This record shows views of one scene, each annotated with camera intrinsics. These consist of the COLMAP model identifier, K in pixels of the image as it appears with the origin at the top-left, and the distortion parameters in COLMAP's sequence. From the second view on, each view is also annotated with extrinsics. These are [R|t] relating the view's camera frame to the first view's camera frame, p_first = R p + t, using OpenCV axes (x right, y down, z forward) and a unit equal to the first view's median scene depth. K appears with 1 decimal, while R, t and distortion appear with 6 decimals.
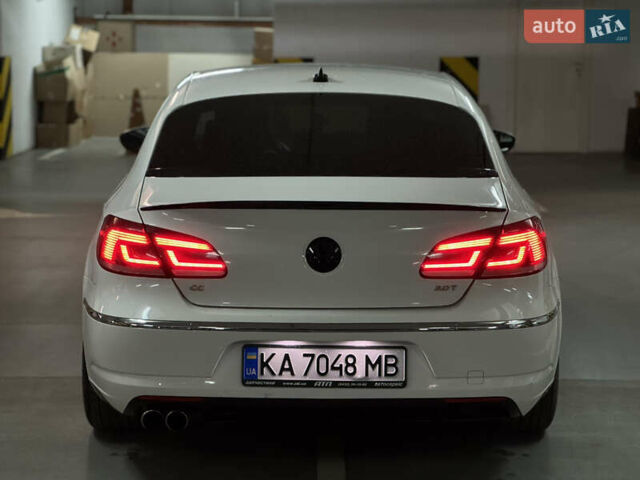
lens RADIAL K [[1465.1, 0, 320.0], [0, 1465.1, 240.0], [0, 0, 1]] dist [-0.477673, 10.291886]
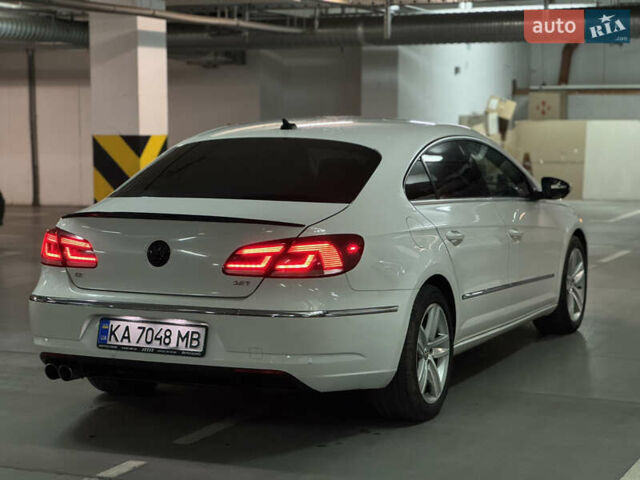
lens RADIAL K [[1465.1, 0, 320.0], [0, 1465.1, 240.0], [0, 0, 1]] dist [-0.477673, 10.291886]
pose [[0.911723, 0.031244, -0.409616, 0.681995], [-0.051869, 0.997879, -0.039335, 0.042346], [0.407519, 0.057109, 0.911409, -0.153417]]
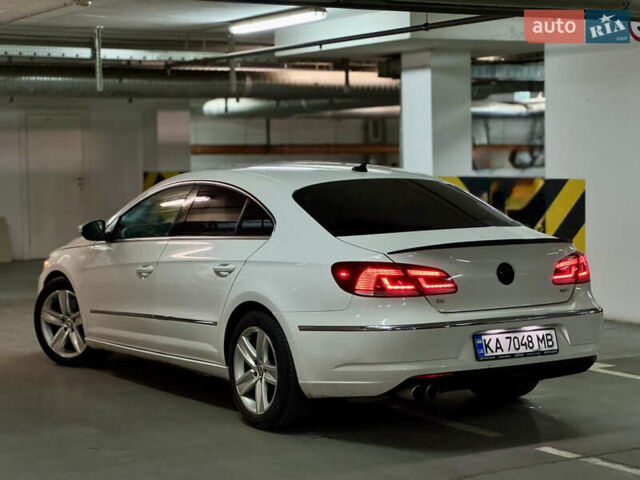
lens RADIAL K [[1465.1, 0, 320.0], [0, 1465.1, 240.0], [0, 0, 1]] dist [-0.477673, 10.291886]
pose [[0.850646, -0.047277, 0.523609, -0.985888], [0.092388, 0.993892, -0.060353, 0.050137], [-0.517558, 0.099714, 0.849818, -0.230377]]
